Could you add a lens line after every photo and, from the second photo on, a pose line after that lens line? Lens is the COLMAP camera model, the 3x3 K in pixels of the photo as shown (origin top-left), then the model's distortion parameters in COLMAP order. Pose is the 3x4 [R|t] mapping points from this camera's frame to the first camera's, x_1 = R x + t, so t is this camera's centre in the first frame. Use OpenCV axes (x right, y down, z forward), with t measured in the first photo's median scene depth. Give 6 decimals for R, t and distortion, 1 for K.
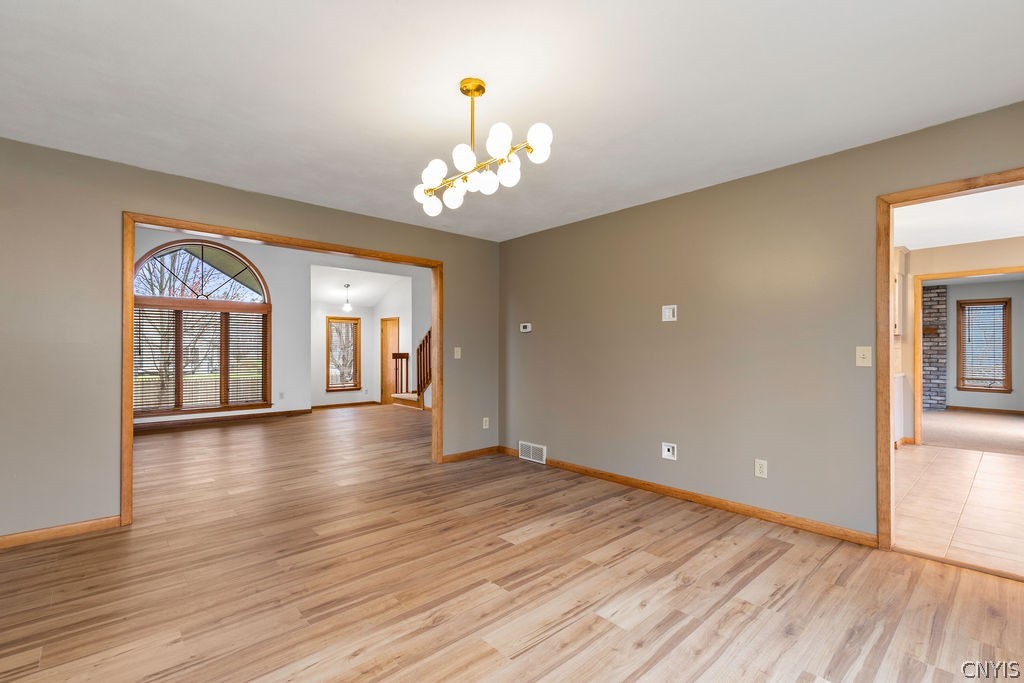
lens RADIAL K [[462.2, 0, 510.5], [0, 462.2, 347.7], [0, 0, 1]] dist [0.004159, 0.000696]
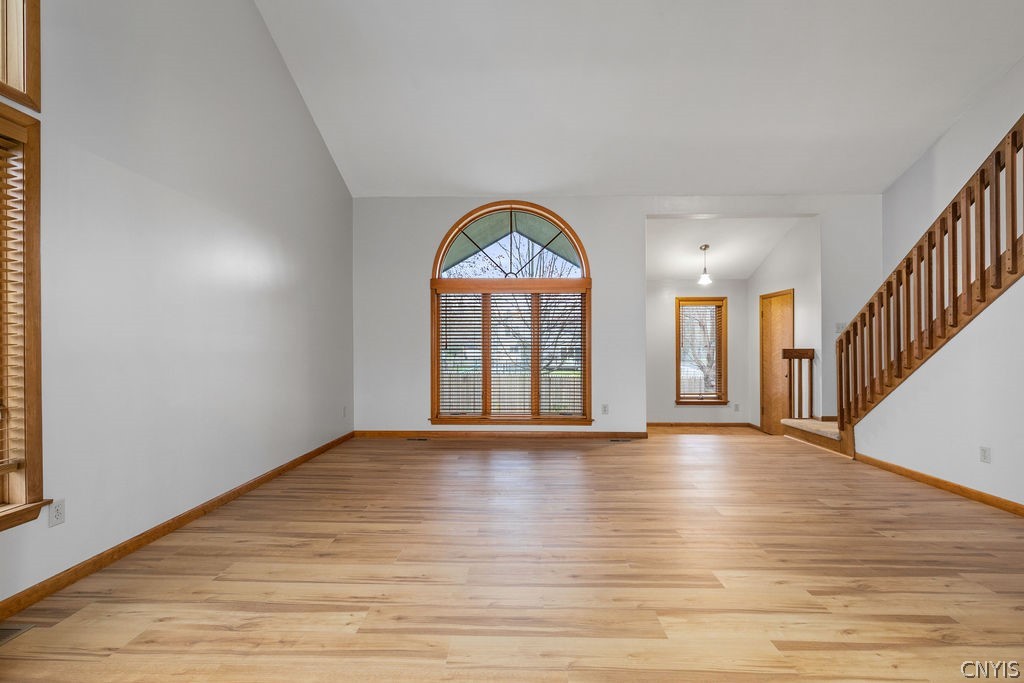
lens RADIAL K [[462.2, 0, 510.5], [0, 462.2, 347.7], [0, 0, 1]] dist [0.004159, 0.000696]
pose [[0.723836, -0.002004, -0.689970, -0.108972], [0.002361, 0.999997, -0.000428, 0.010218], [0.689969, -0.001319, 0.723838, 0.366144]]
